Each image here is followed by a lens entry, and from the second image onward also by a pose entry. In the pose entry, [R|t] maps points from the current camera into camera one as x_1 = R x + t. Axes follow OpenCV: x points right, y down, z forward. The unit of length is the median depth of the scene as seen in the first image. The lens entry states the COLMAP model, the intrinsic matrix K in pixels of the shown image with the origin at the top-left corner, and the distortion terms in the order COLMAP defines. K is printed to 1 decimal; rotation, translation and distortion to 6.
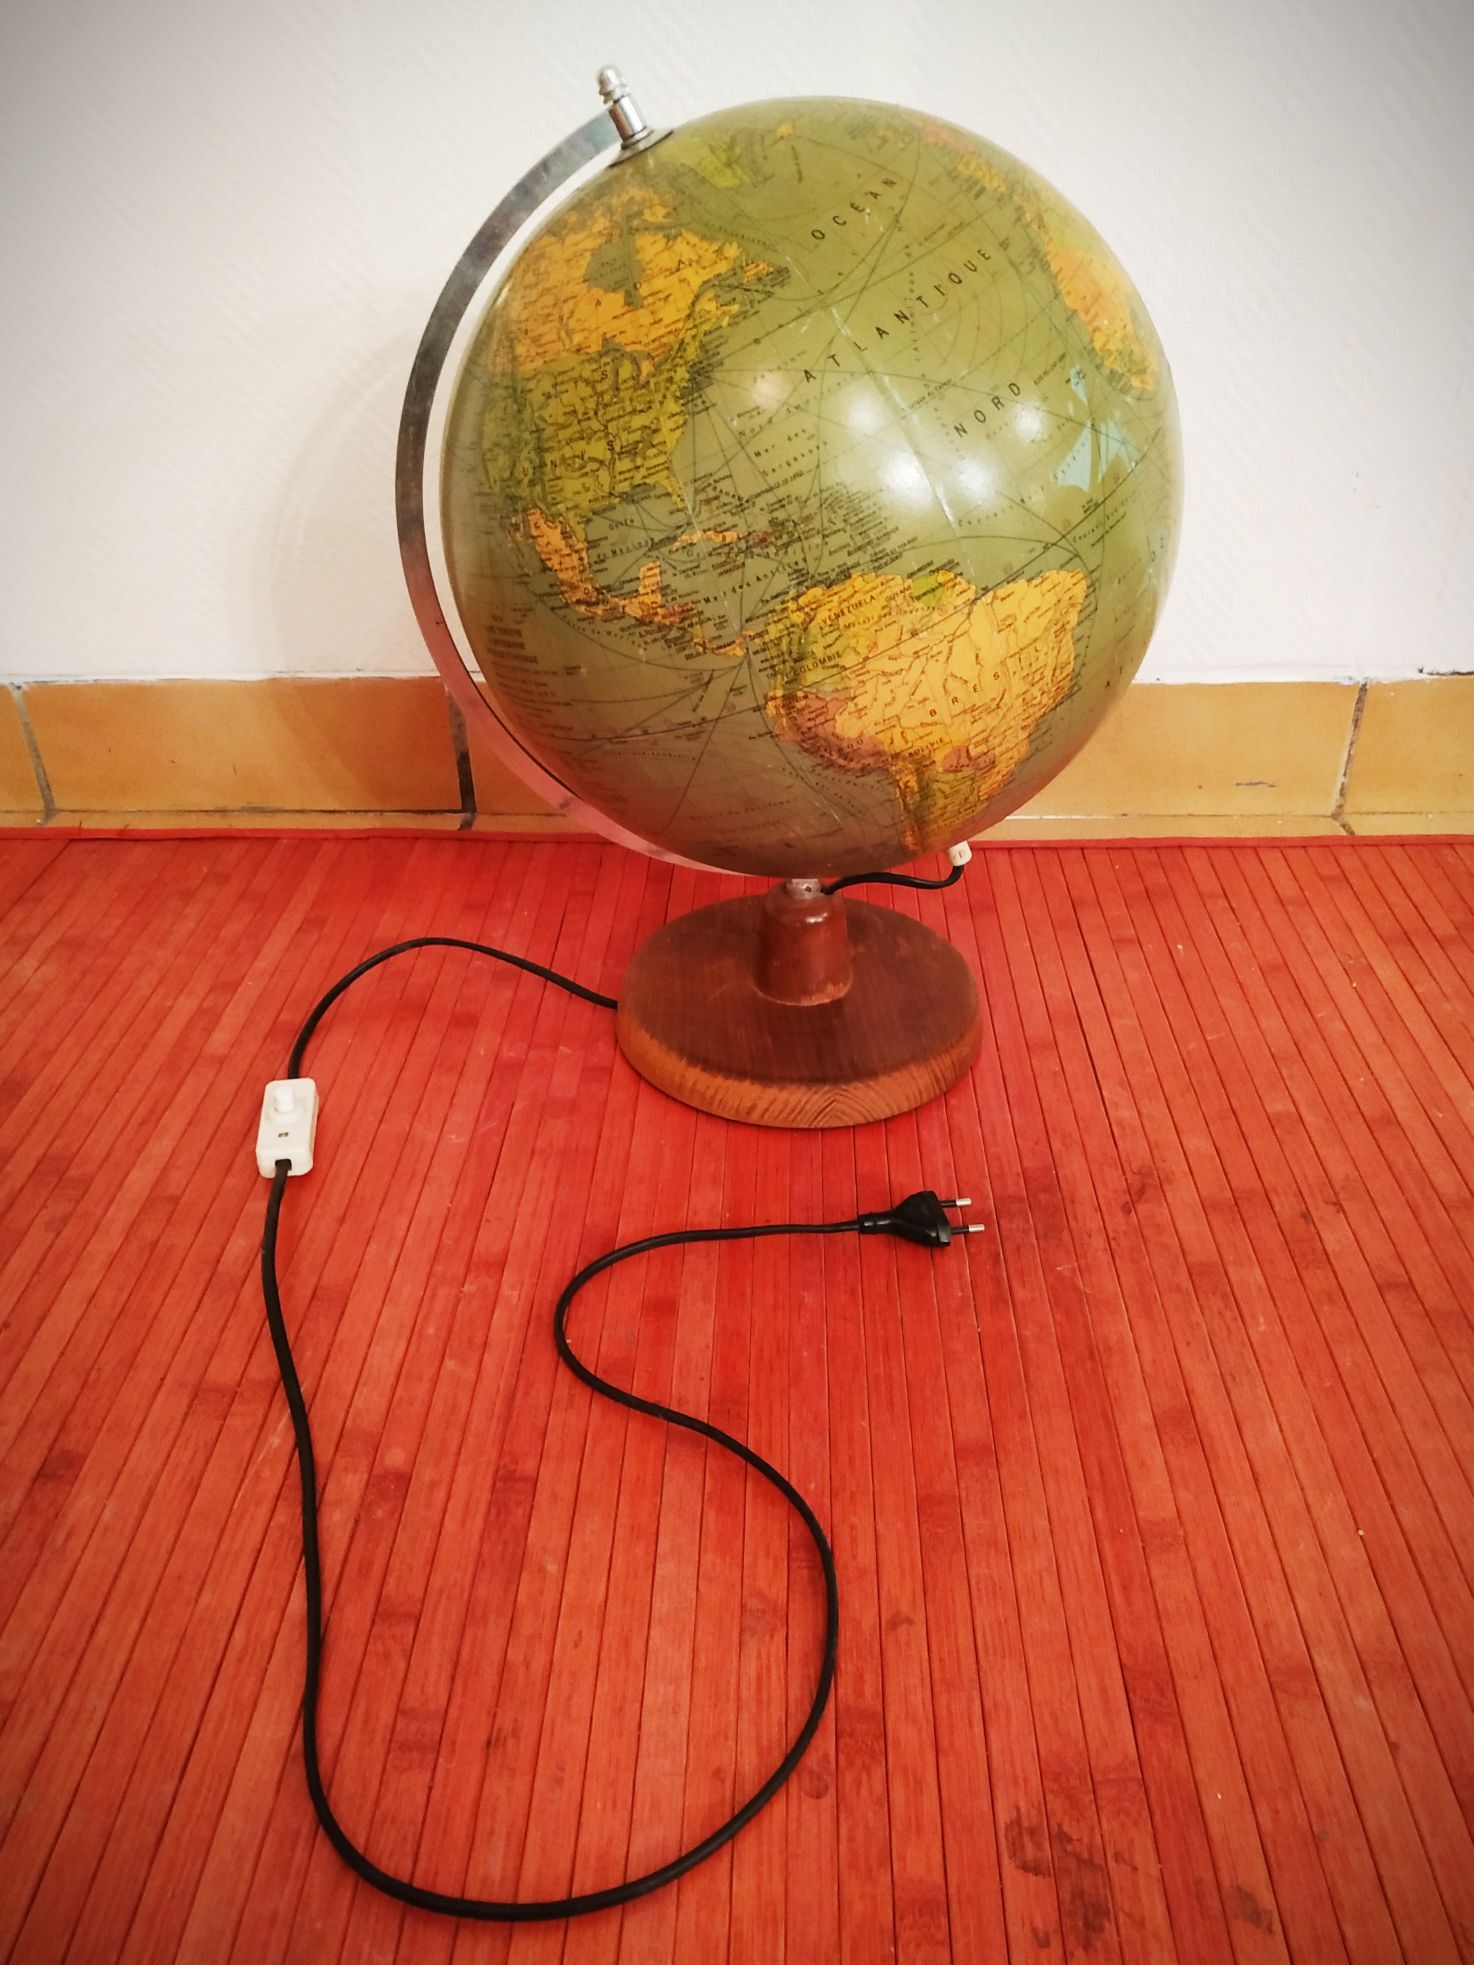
lens RADIAL K [[1389.3, 0, 733.2], [0, 1389.3, 989.9], [0, 0, 1]] dist [0.014050, -0.039051]
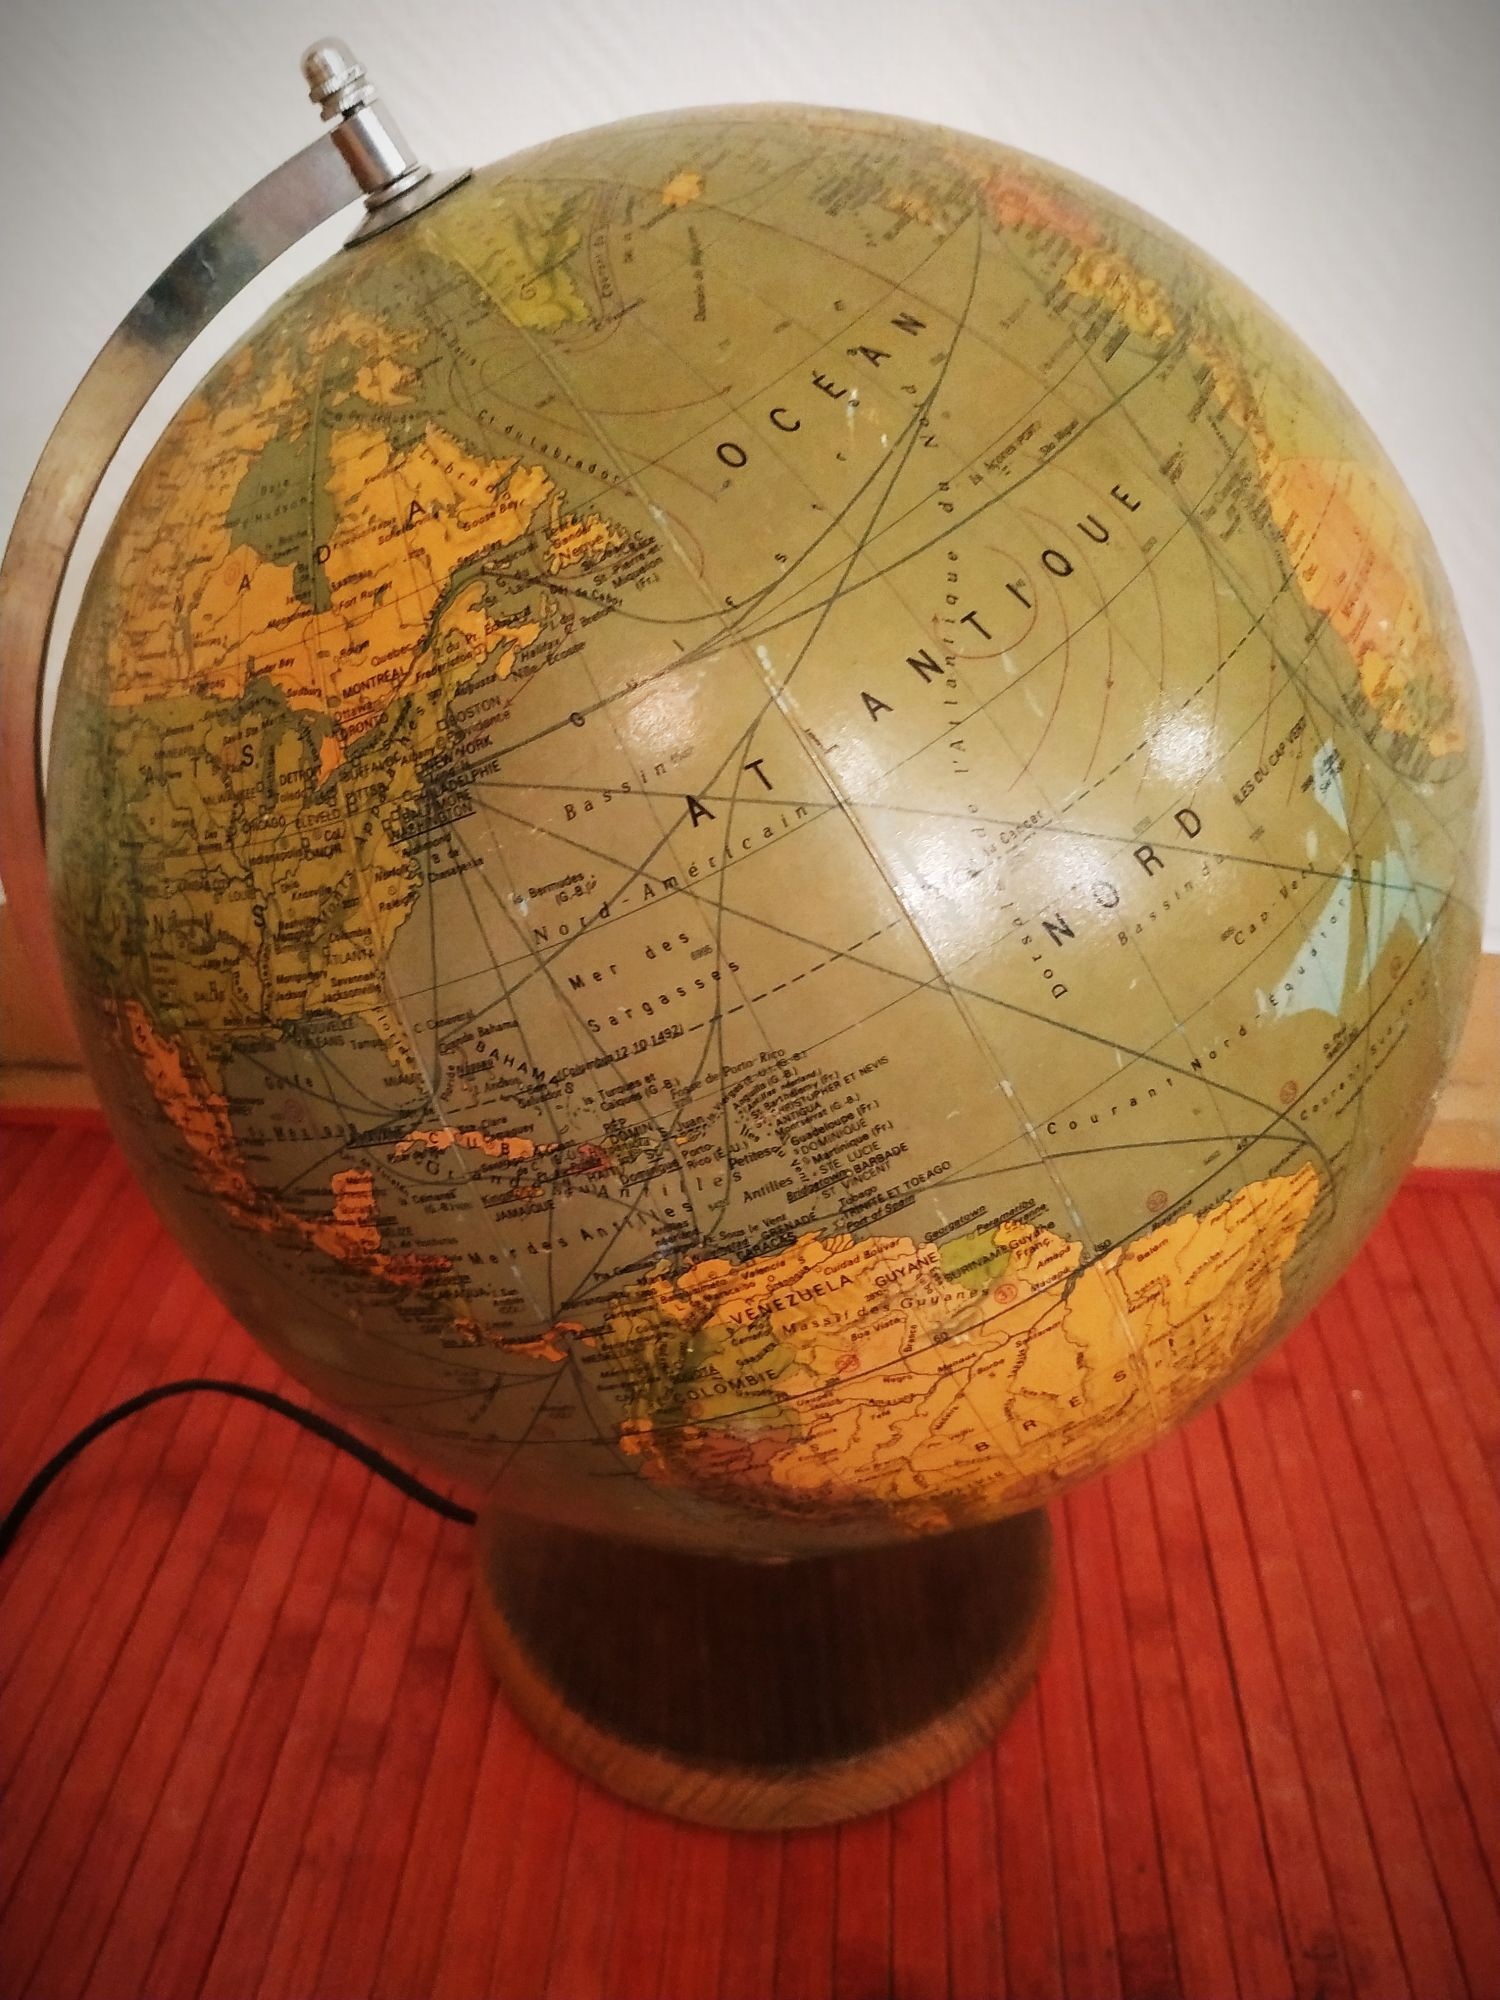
lens RADIAL K [[1414.0, 0, 758.0], [0, 1414.0, 990.6], [0, 0, 1]] dist [0.014050, -0.039051]
pose [[0.999581, 0.023132, -0.017400, 0.075664], [-0.022876, 0.999629, 0.014786, -0.367462], [0.017736, -0.014382, 0.999739, 0.539436]]
